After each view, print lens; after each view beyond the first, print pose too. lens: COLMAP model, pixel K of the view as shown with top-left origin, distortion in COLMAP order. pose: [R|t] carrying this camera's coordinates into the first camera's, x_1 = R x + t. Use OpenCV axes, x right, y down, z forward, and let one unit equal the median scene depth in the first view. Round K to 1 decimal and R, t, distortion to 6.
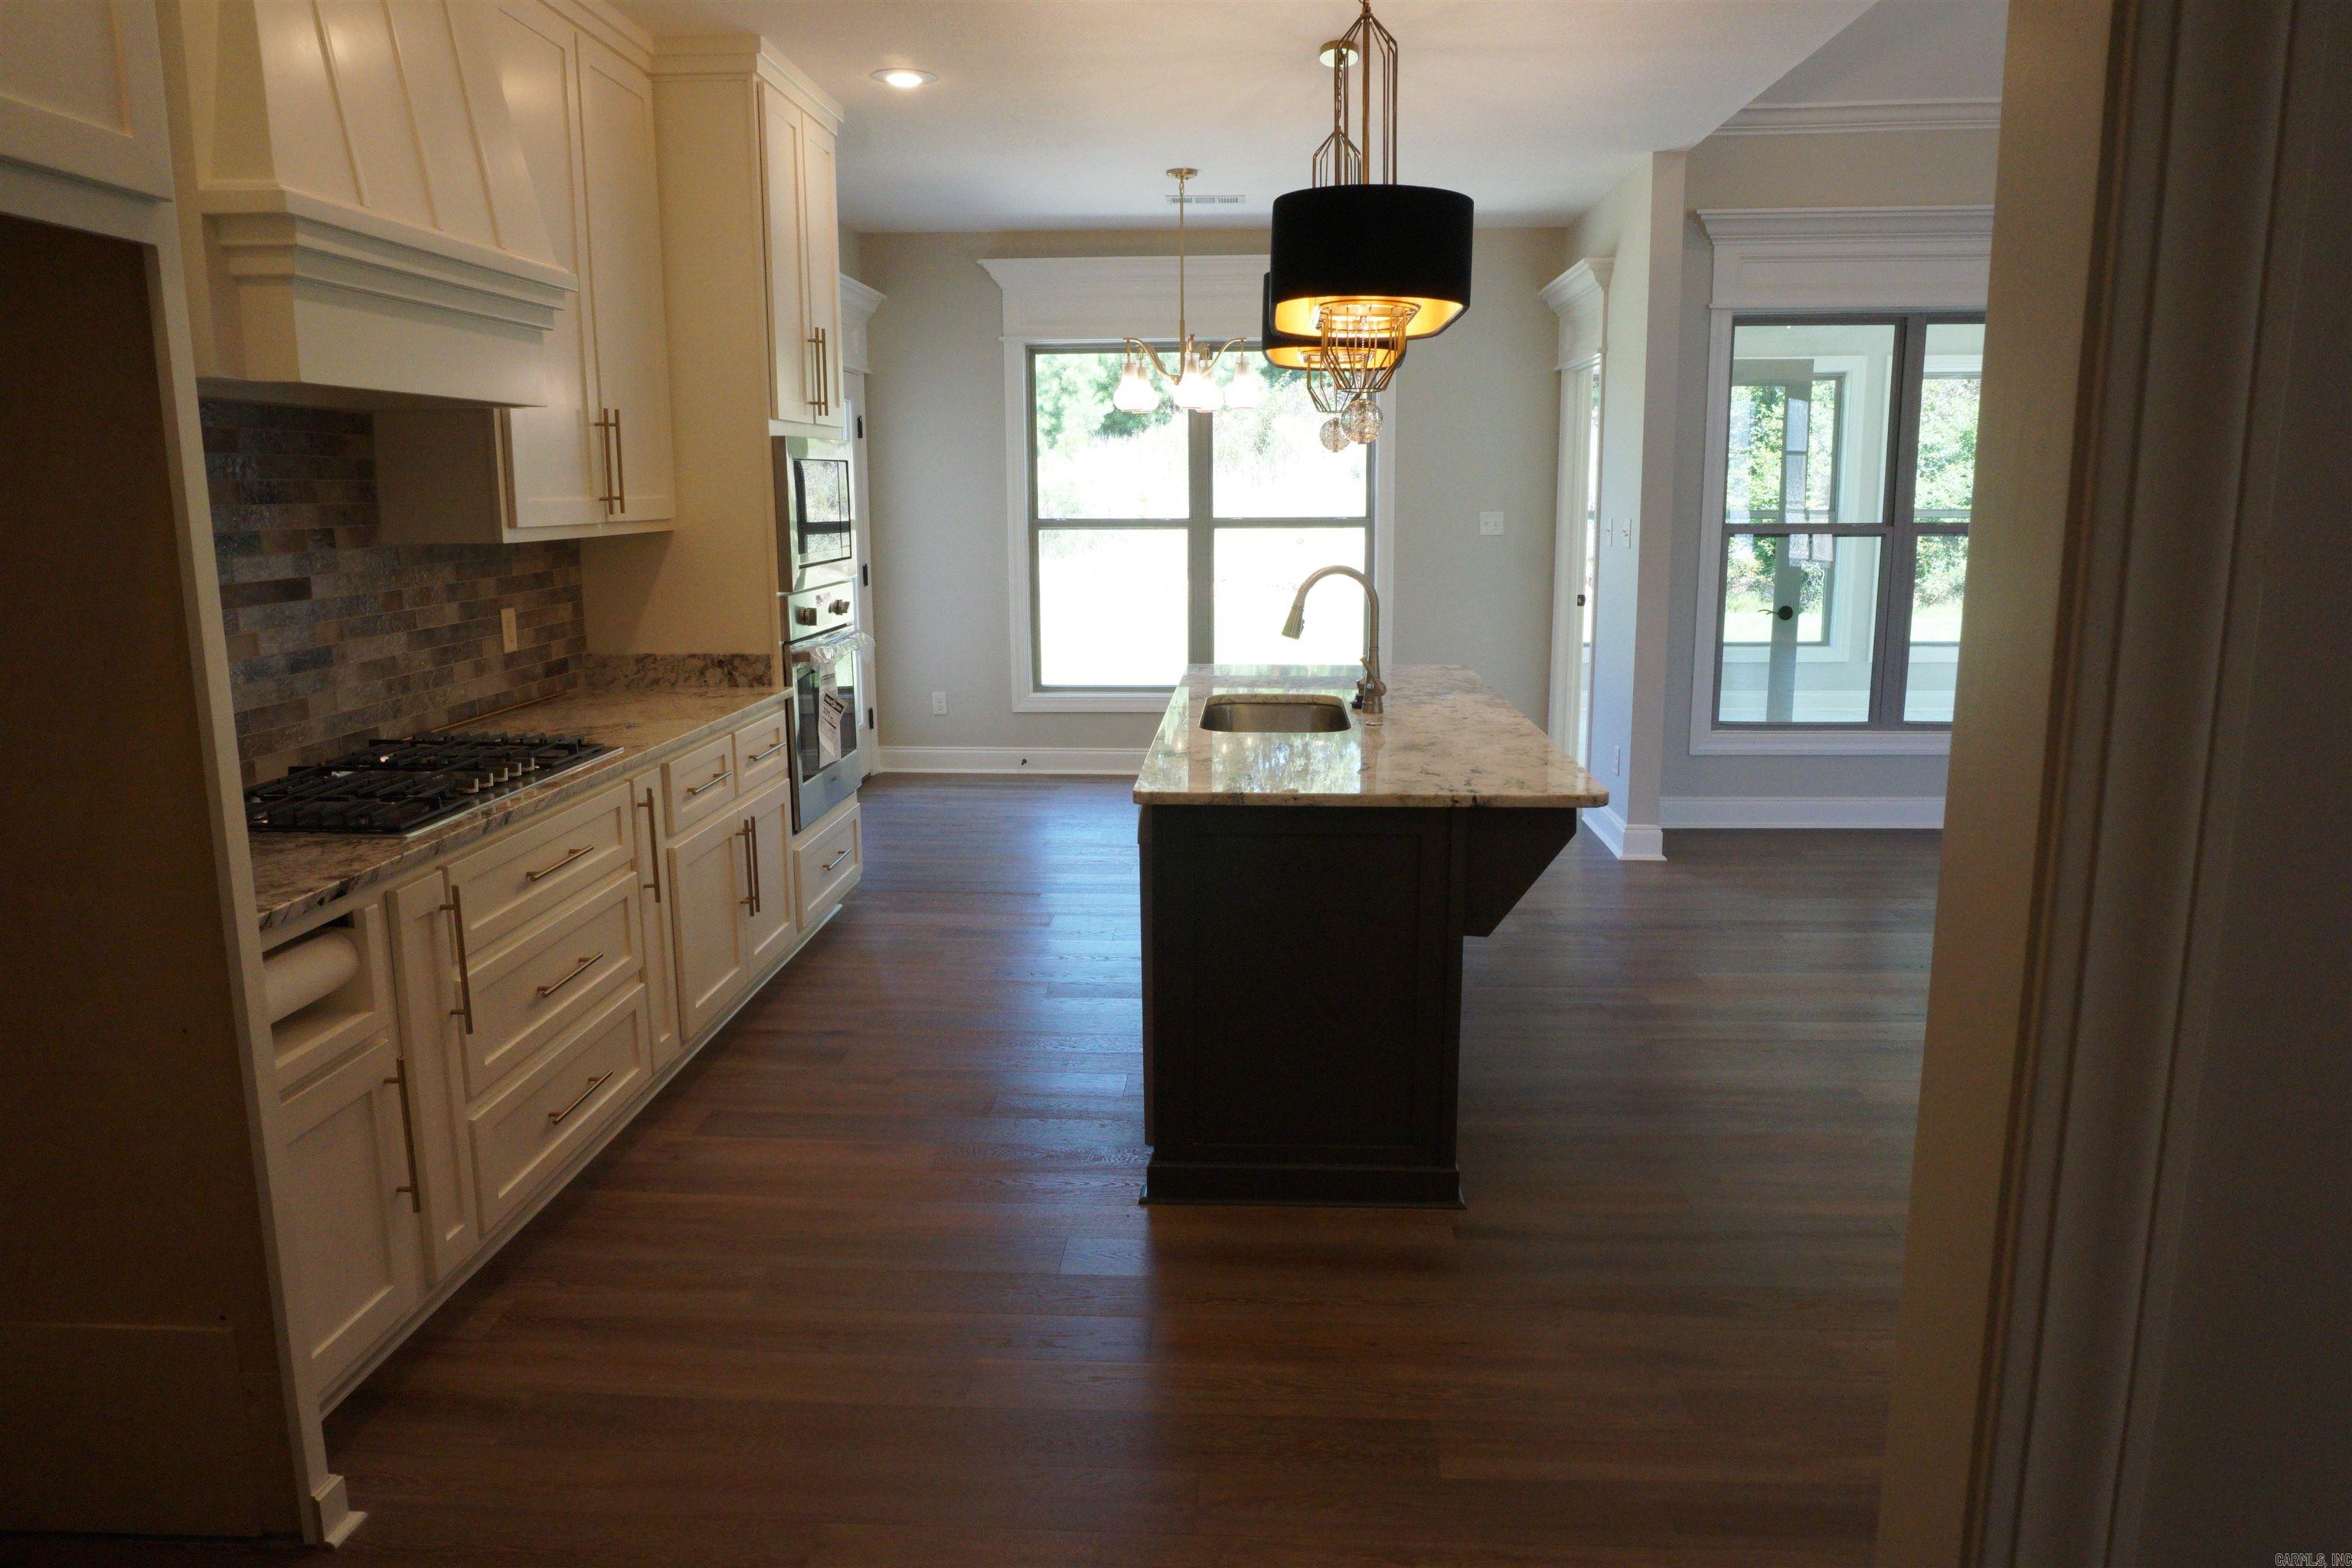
lens RADIAL K [[1570.9, 0, 1177.1], [0, 1570.9, 784.4], [0, 0, 1]] dist [-0.051672, 0.037306]
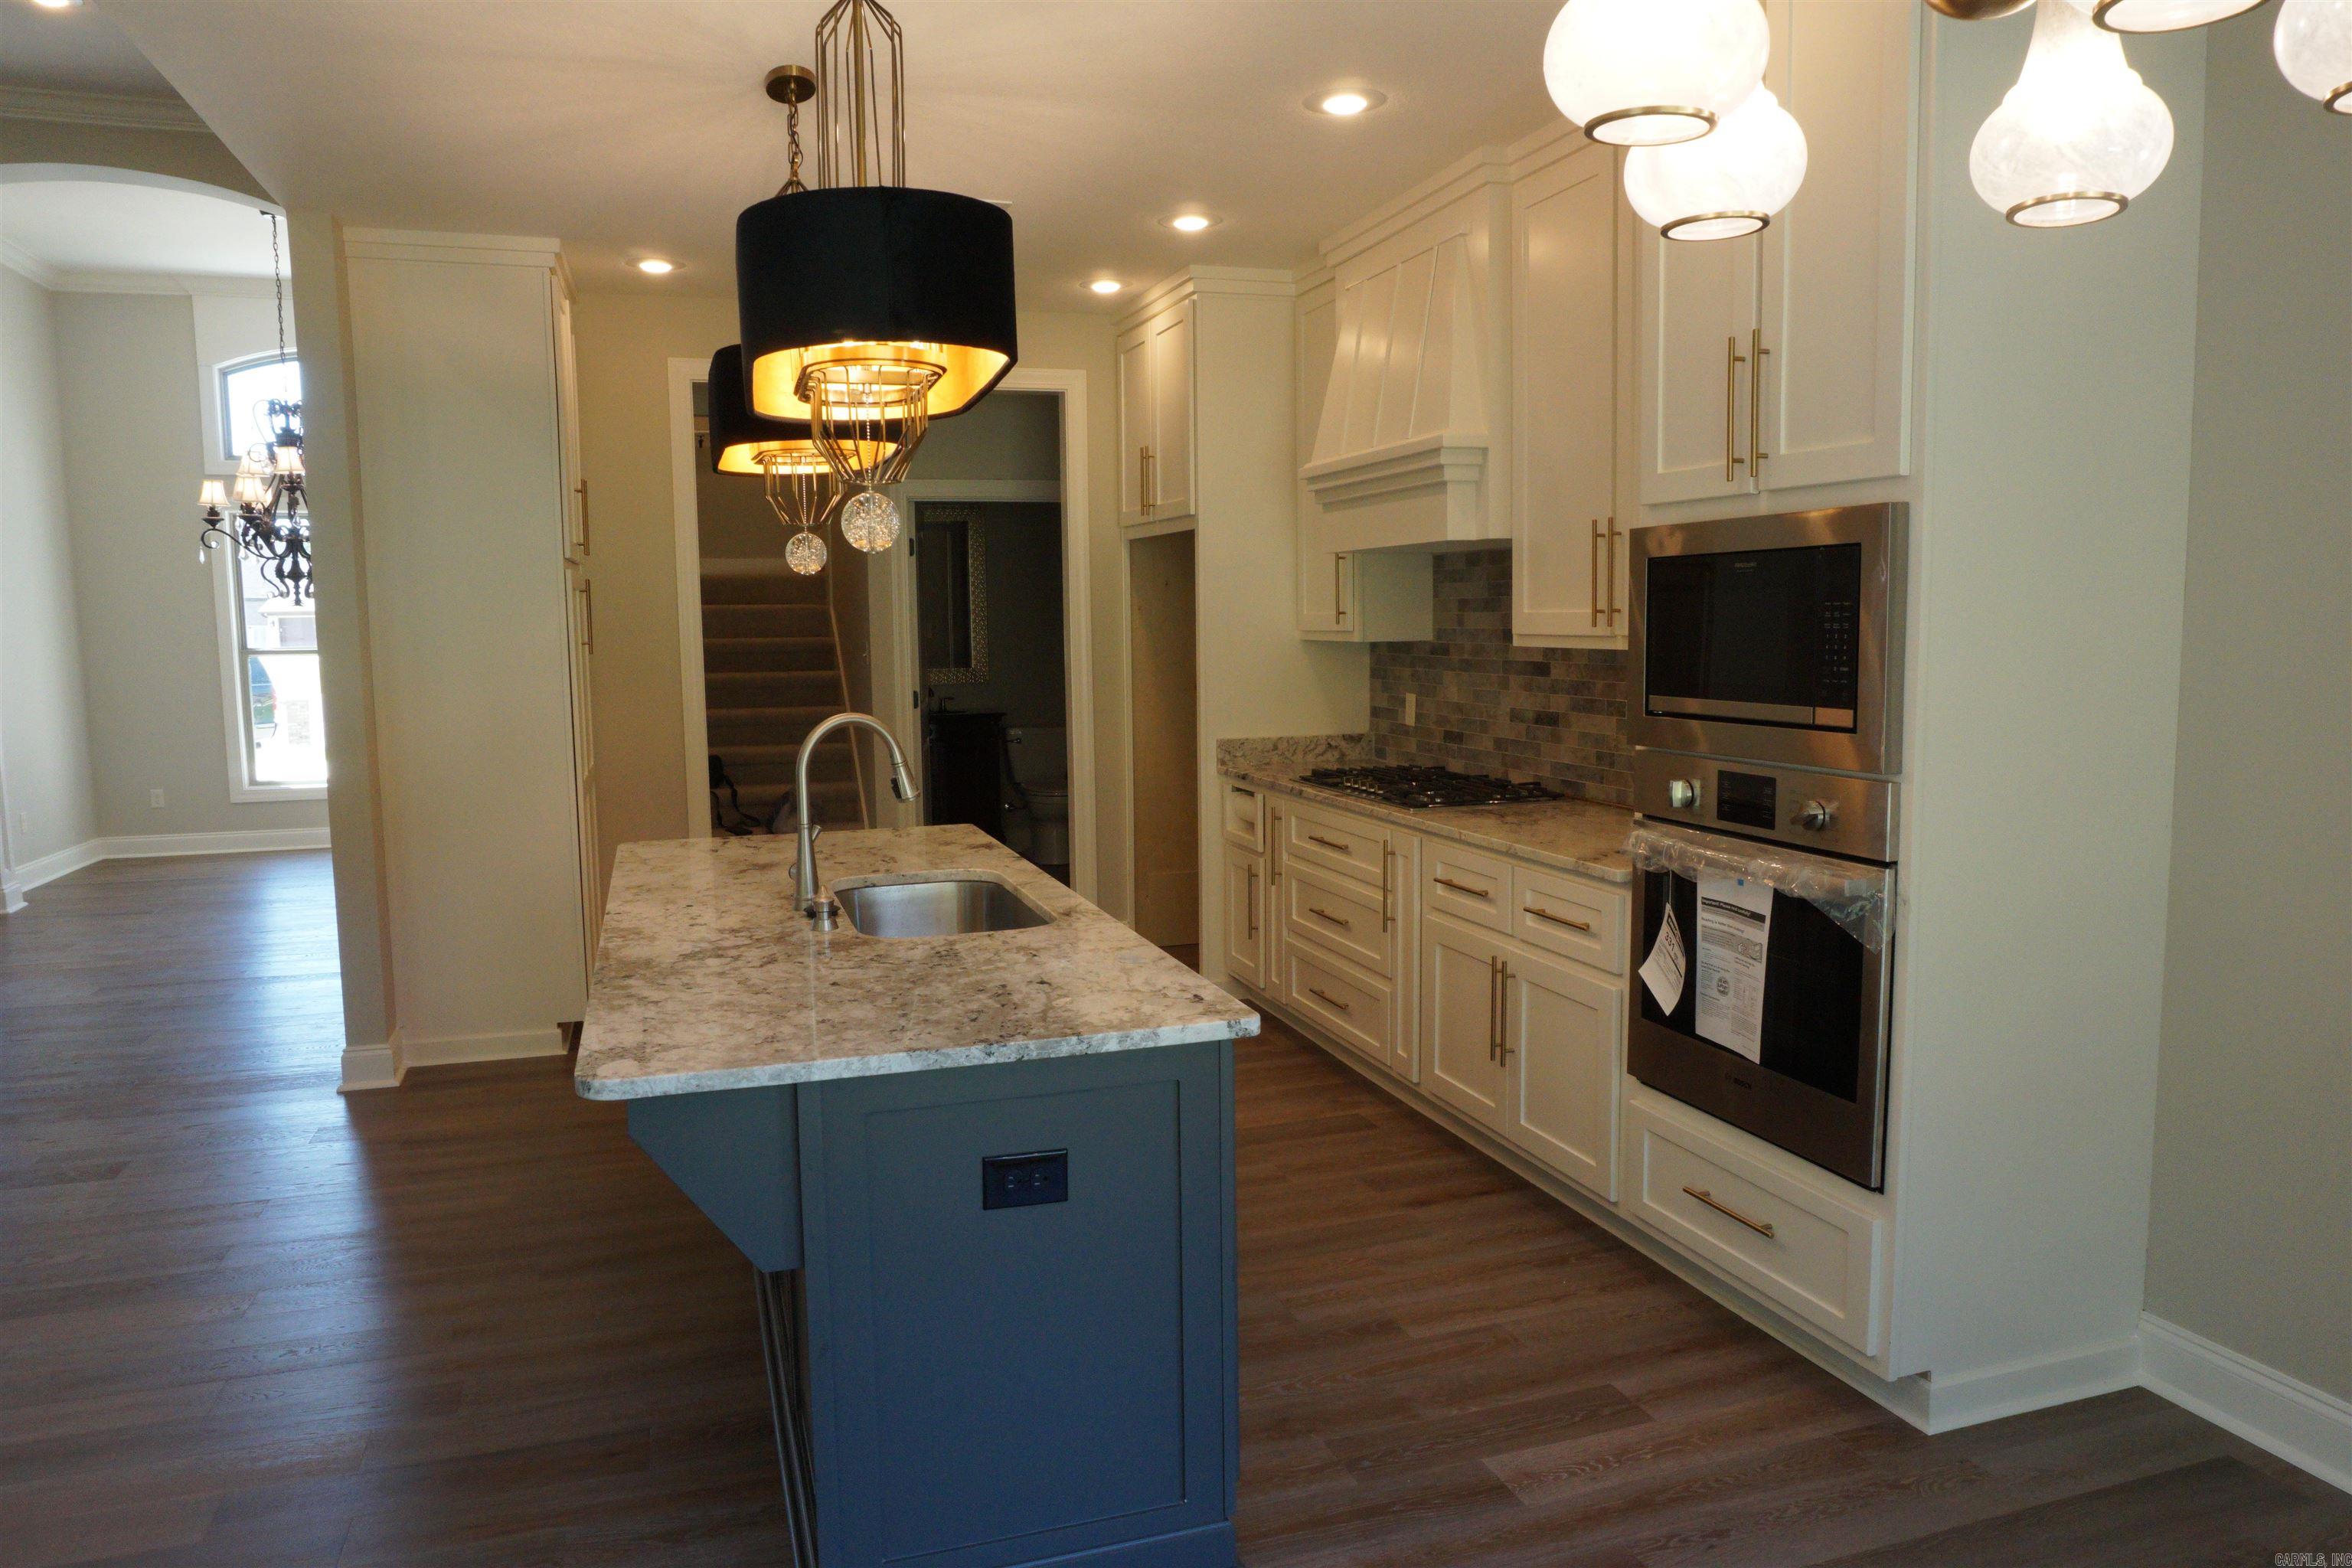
lens RADIAL K [[1570.9, 0, 1178.7], [0, 1570.9, 780.8], [0, 0, 1]] dist [-0.051672, 0.037306]
pose [[-0.930180, 0.056329, -0.362756, 0.214468], [-0.050010, 0.959502, 0.277228, -0.302157], [0.363681, 0.276014, -0.889692, 1.605145]]
